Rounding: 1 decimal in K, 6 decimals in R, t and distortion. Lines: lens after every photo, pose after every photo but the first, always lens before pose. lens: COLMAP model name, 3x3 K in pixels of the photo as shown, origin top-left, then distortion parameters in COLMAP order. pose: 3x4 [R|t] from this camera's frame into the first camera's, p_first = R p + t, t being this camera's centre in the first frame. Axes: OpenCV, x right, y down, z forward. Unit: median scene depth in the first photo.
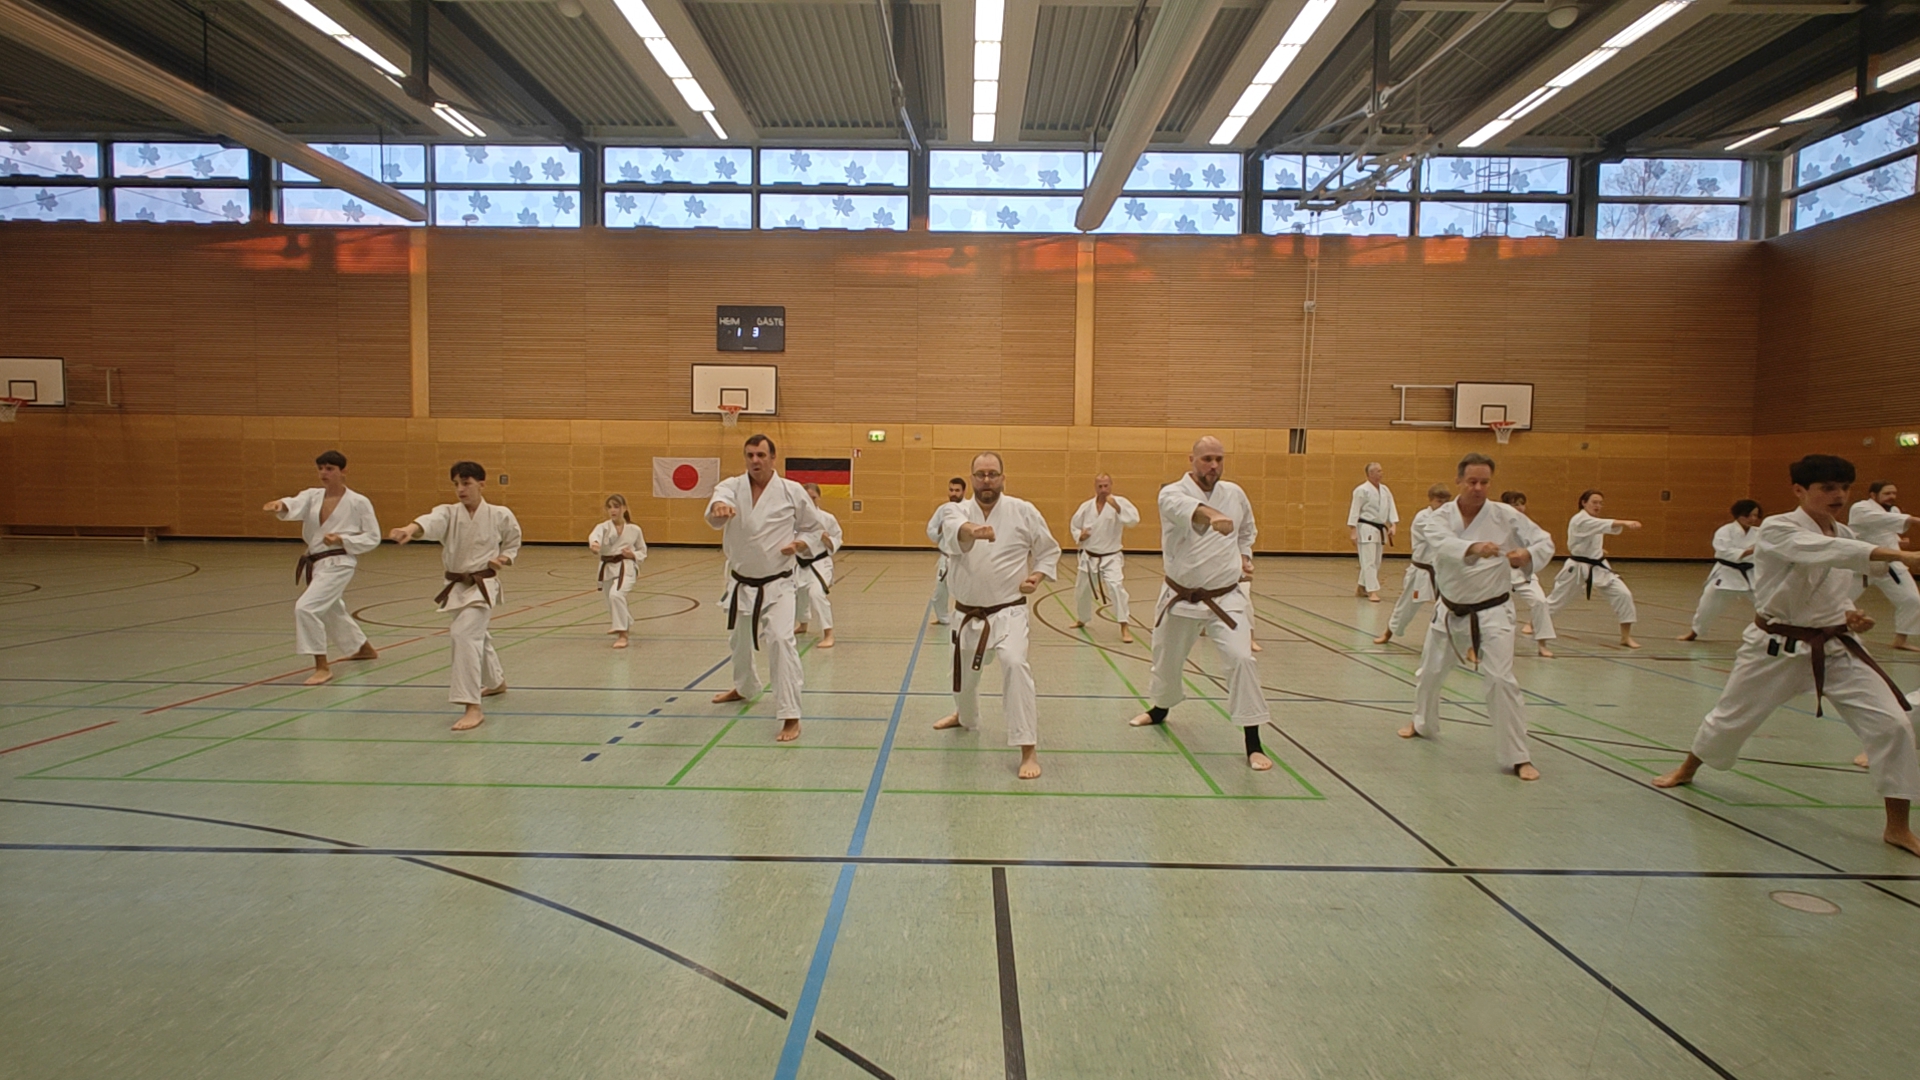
lens RADIAL K [[1046.6, 0, 960.6], [0, 1046.6, 545.1], [0, 0, 1]] dist [-0.003855, -0.001627]
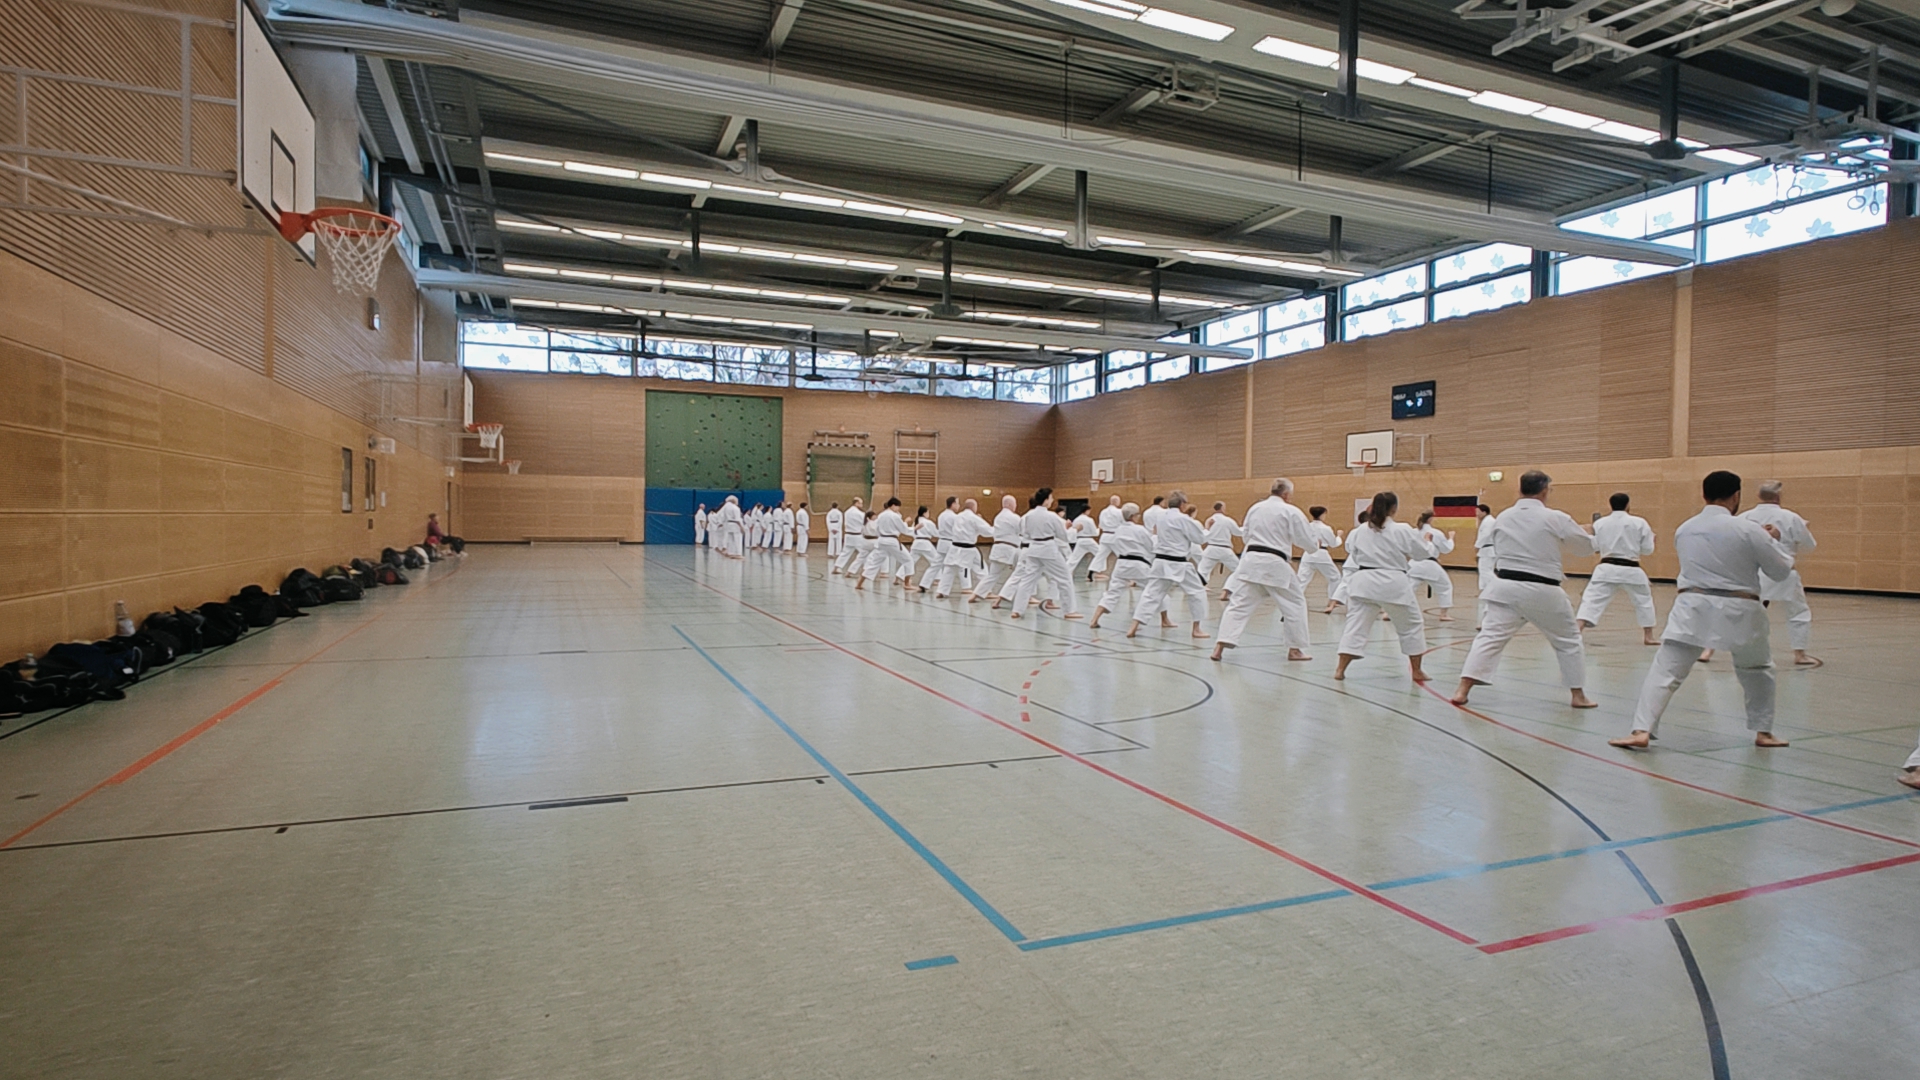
lens RADIAL K [[984.1, 0, 953.8], [0, 984.1, 524.3], [0, 0, 1]] dist [-0.005481, 0.003298]
pose [[0.386191, -0.002487, -0.922415, 0.562765], [-0.052043, 0.998345, -0.024481, 0.008237], [0.920949, 0.057460, 0.385423, -0.004906]]
